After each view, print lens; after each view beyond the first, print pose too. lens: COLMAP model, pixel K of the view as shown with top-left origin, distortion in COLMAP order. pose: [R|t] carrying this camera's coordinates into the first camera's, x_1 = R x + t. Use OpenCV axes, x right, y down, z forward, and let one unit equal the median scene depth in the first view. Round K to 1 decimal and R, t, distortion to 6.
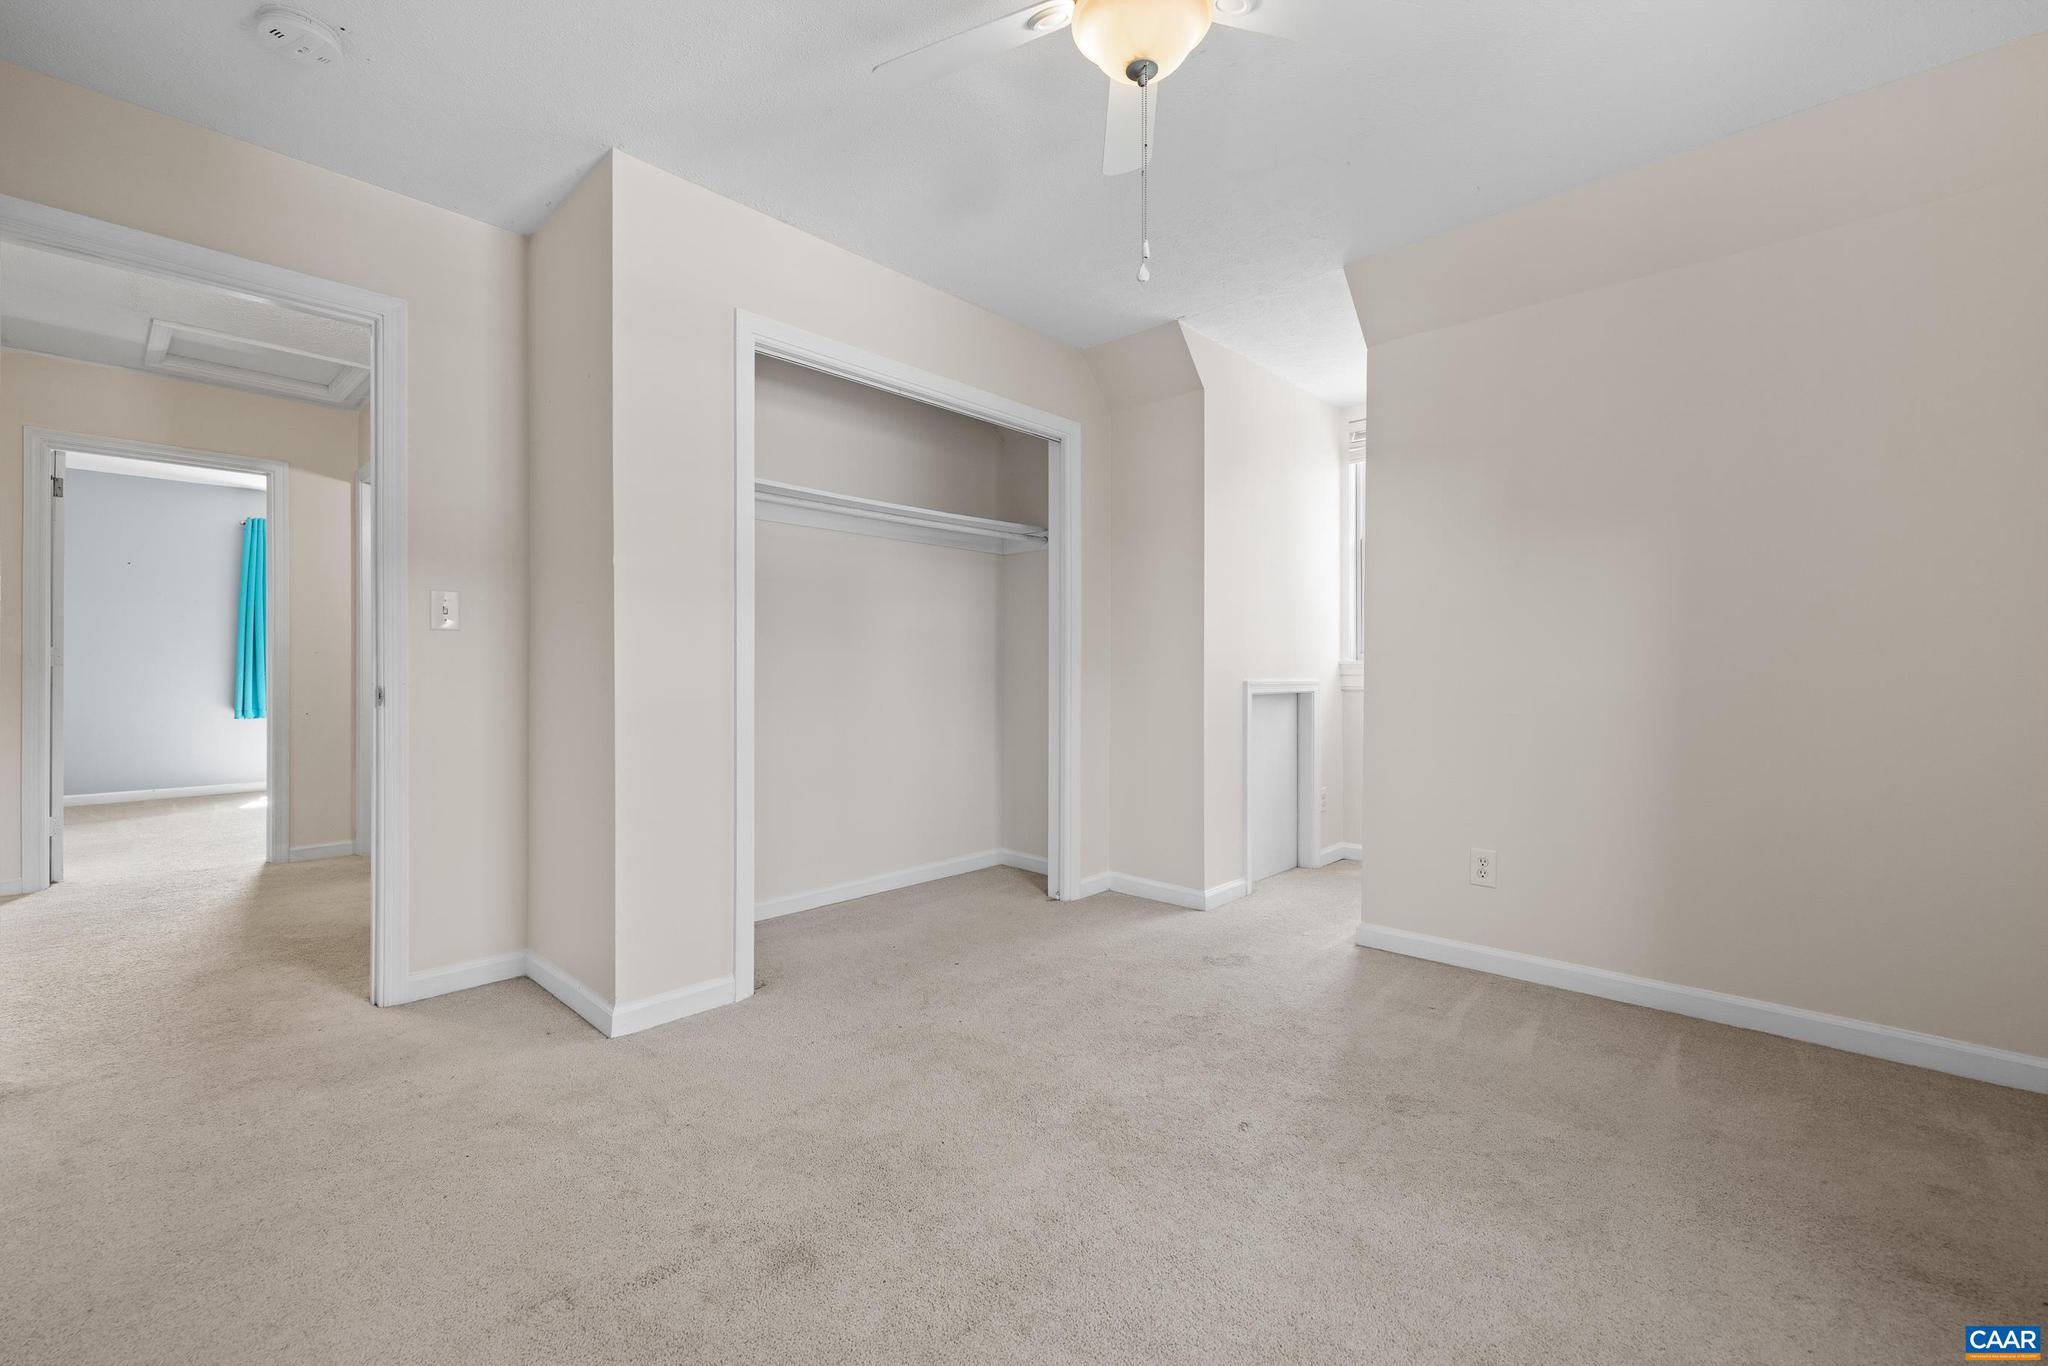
lens RADIAL K [[861.0, 0, 1023.9], [0, 861.0, 678.4], [0, 0, 1]] dist [0.001661, 0.000881]
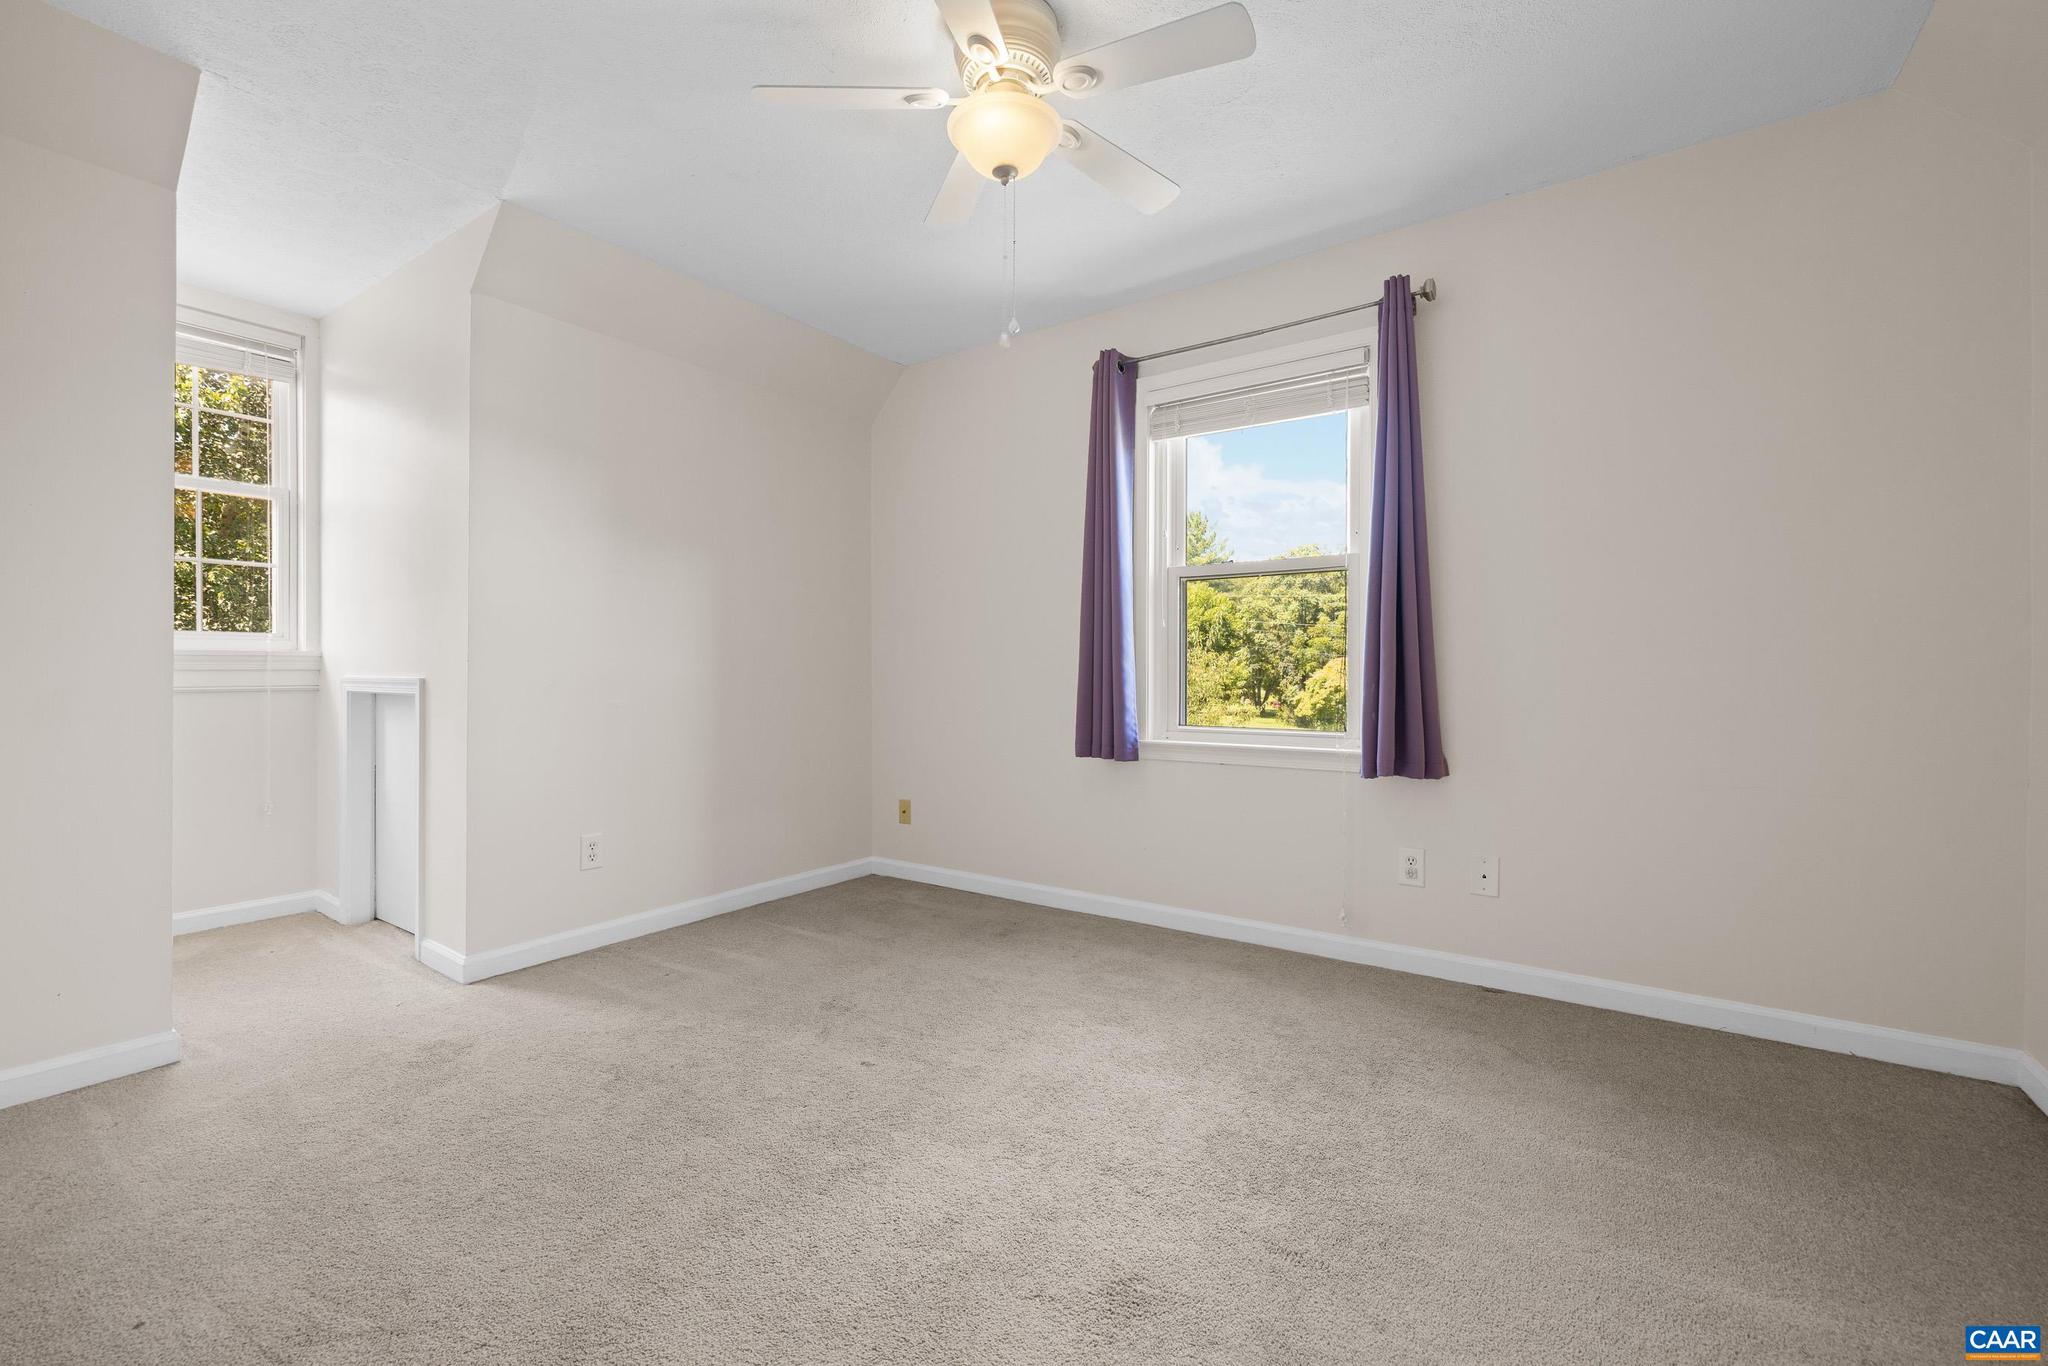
lens RADIAL K [[861.0, 0, 1020.3], [0, 861.0, 677.9], [0, 0, 1]] dist [0.001661, 0.000881]
pose [[-0.143297, -0.008727, 0.989641, -0.656930], [0.005805, 0.999937, 0.009658, -0.000398], [-0.989663, 0.007129, -0.143237, 0.703799]]
